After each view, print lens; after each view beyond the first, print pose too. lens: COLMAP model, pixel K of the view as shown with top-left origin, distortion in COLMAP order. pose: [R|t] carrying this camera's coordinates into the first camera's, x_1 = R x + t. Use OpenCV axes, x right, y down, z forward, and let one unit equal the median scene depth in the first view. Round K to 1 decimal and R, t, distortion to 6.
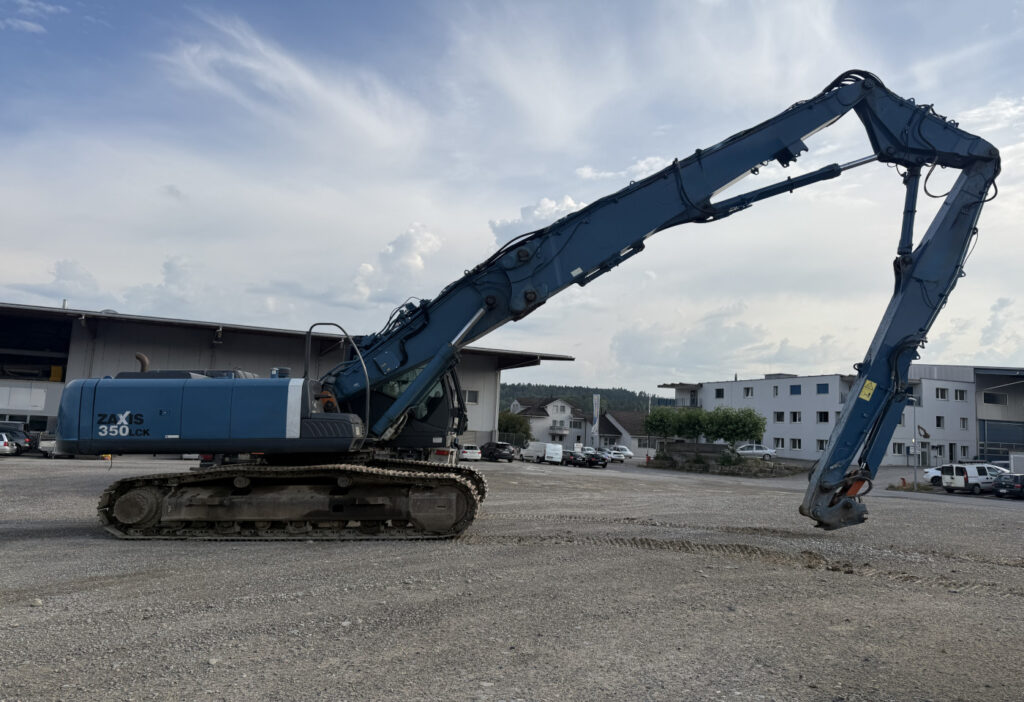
lens RADIAL K [[716.6, 0, 507.4], [0, 716.6, 319.8], [0, 0, 1]] dist [0.102842, -0.148990]
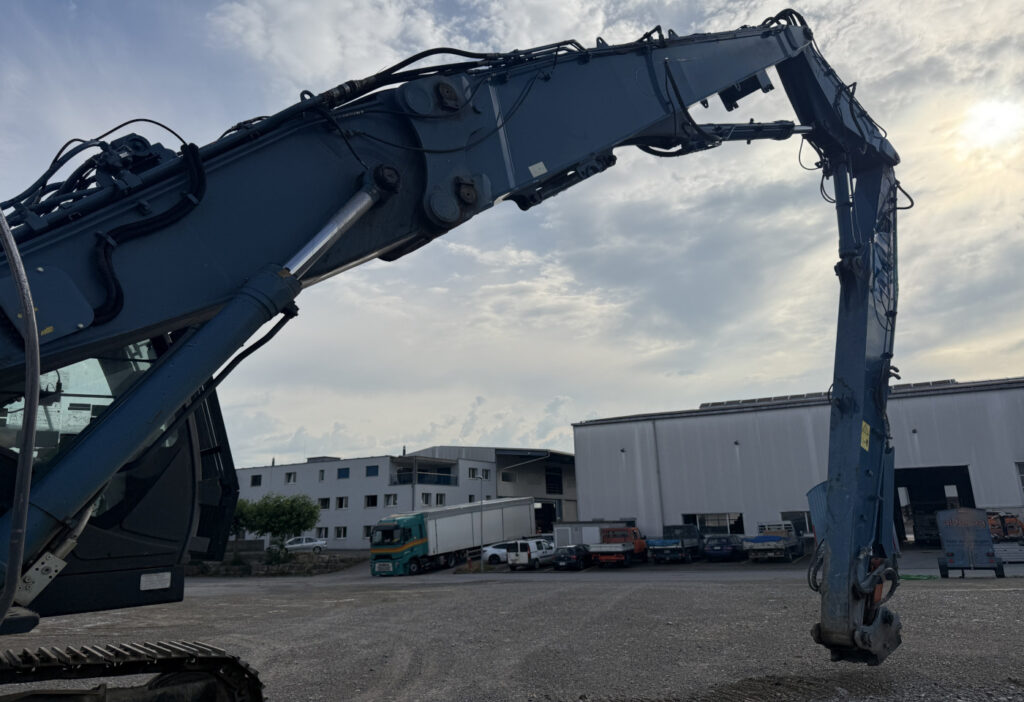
lens RADIAL K [[717.4, 0, 497.7], [0, 717.4, 324.8], [0, 0, 1]] dist [0.012409, -0.002264]
pose [[0.780414, 0.108155, 0.615838, -0.189126], [-0.035267, 0.990972, -0.129345, 0.089667], [-0.624268, 0.079224, 0.777183, 0.643990]]
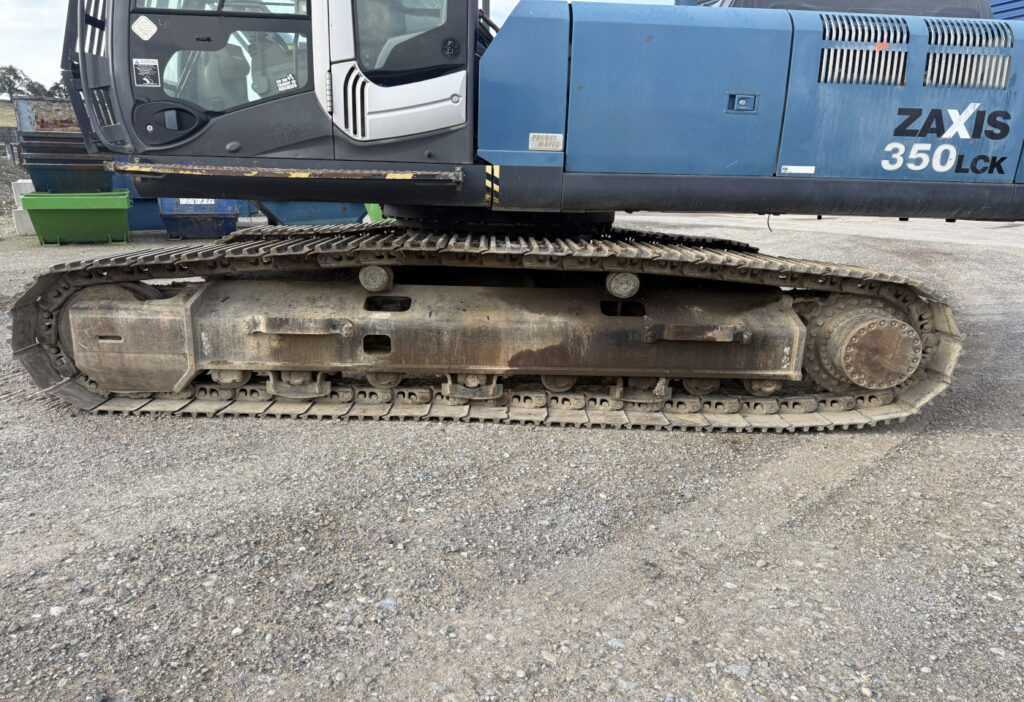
lens RADIAL K [[657.2, 0, 491.8], [0, 657.2, 350.5], [0, 0, 1]] dist [-0.007859, -0.002729]
pose [[0.998703, 0.012275, 0.049423, -0.652003], [-0.031854, 0.907786, 0.418222, 0.091078], [-0.039731, -0.419254, 0.906999, 0.554861]]
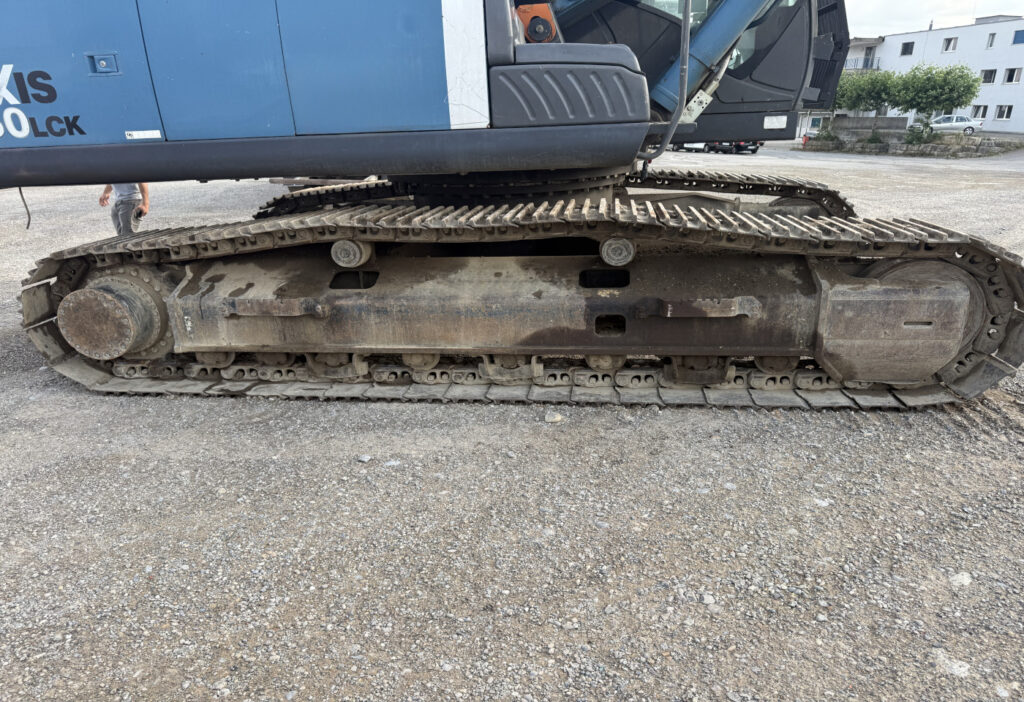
lens RADIAL K [[706.9, 0, 508.5], [0, 706.9, 391.3], [0, 0, 1]] dist [0.042144, -0.045932]
pose [[0.992452, 0.005622, -0.122504, -0.199623], [0.056193, 0.867055, 0.495034, 0.089061], [0.109001, -0.498181, 0.860194, 0.549220]]
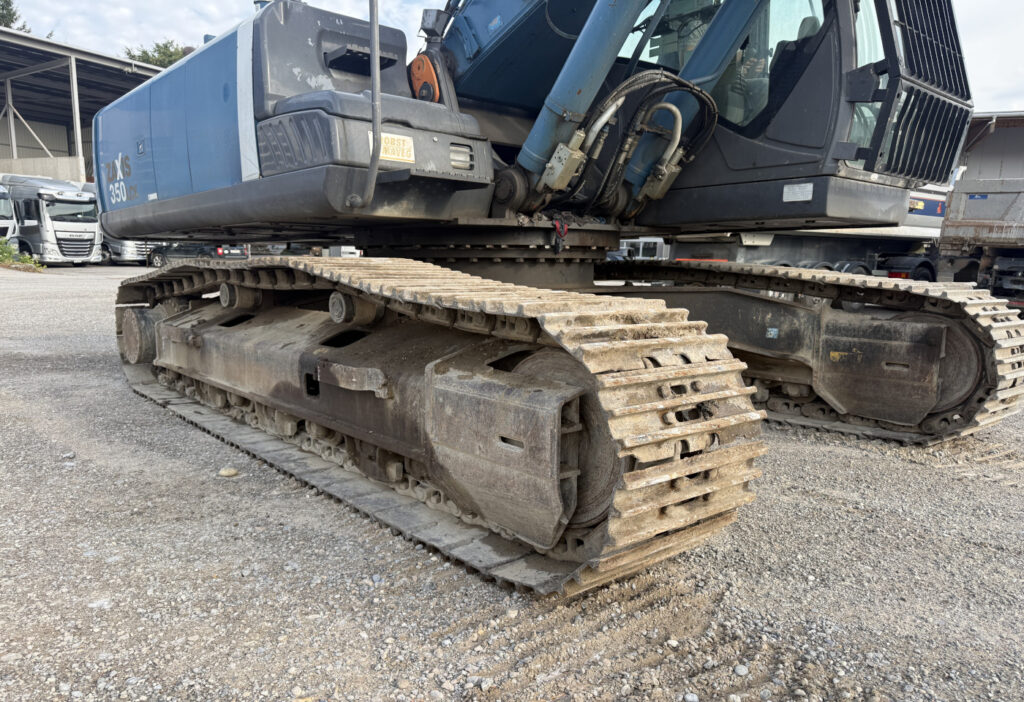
lens RADIAL K [[722.9, 0, 512.0], [0, 722.9, 351.0], [0, 0, 1]] dist [0.137751, -0.227809]
pose [[0.658044, 0.086291, -0.748019, 0.056275], [0.114680, 0.970337, 0.212824, 0.153062], [0.744195, -0.225830, 0.628629, 0.712194]]
